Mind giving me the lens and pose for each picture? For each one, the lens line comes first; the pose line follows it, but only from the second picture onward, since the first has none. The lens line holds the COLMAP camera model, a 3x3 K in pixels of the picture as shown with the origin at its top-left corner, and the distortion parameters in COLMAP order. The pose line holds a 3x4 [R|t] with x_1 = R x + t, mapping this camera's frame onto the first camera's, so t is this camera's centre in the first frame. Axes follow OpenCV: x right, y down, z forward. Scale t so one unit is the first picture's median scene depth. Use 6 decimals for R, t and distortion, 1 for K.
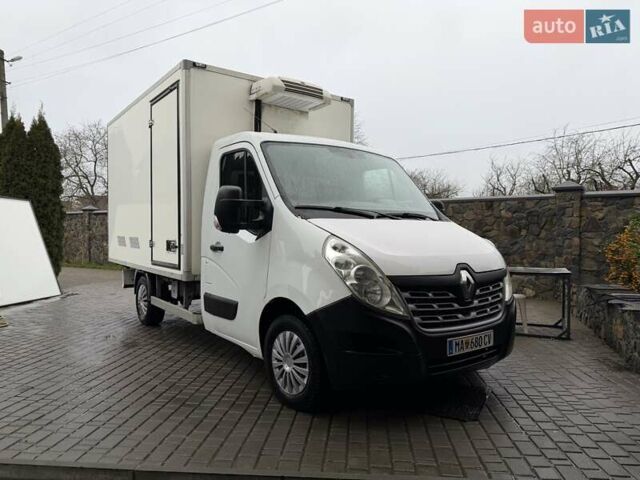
lens RADIAL K [[450.4, 0, 320.0], [0, 450.4, 240.0], [0, 0, 1]] dist [0.091443, -0.104536]
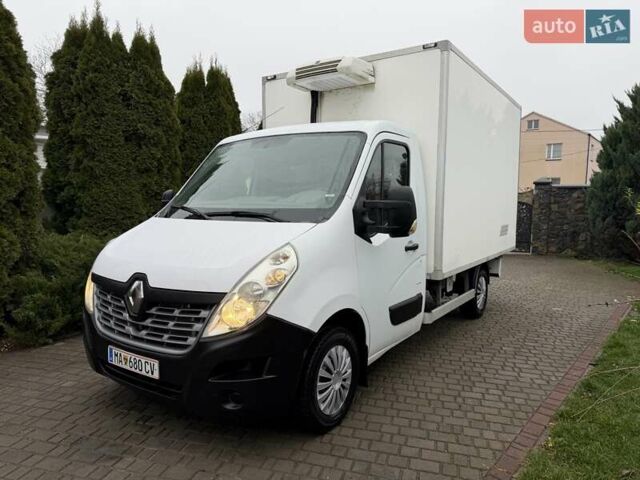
lens RADIAL K [[451.5, 0, 321.9], [0, 451.5, 250.3], [0, 0, 1]] dist [0.086839, -0.000882]
pose [[0.332822, 0.097269, -0.937960, 0.928553], [-0.026684, 0.995239, 0.093741, -0.063478], [0.942612, -0.006171, 0.333833, 0.760176]]
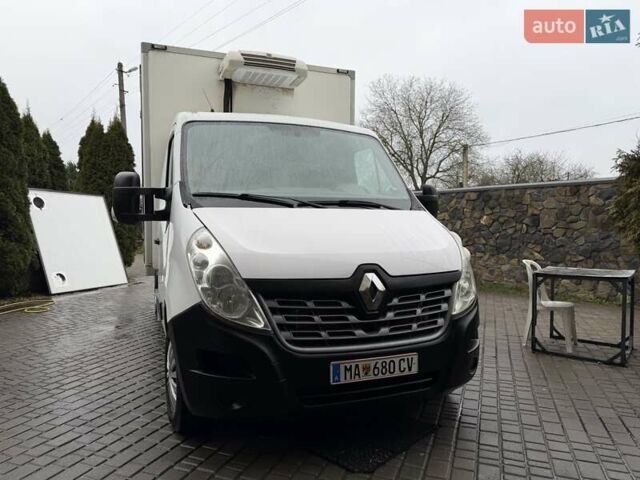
lens RADIAL K [[450.4, 0, 320.0], [0, 450.4, 240.0], [0, 0, 1]] dist [0.091443, -0.104536]
pose [[0.963863, 0.005659, -0.266339, 0.320358], [-0.001270, 0.999861, 0.016650, -0.000903], [0.266396, -0.015711, 0.963736, 0.179705]]
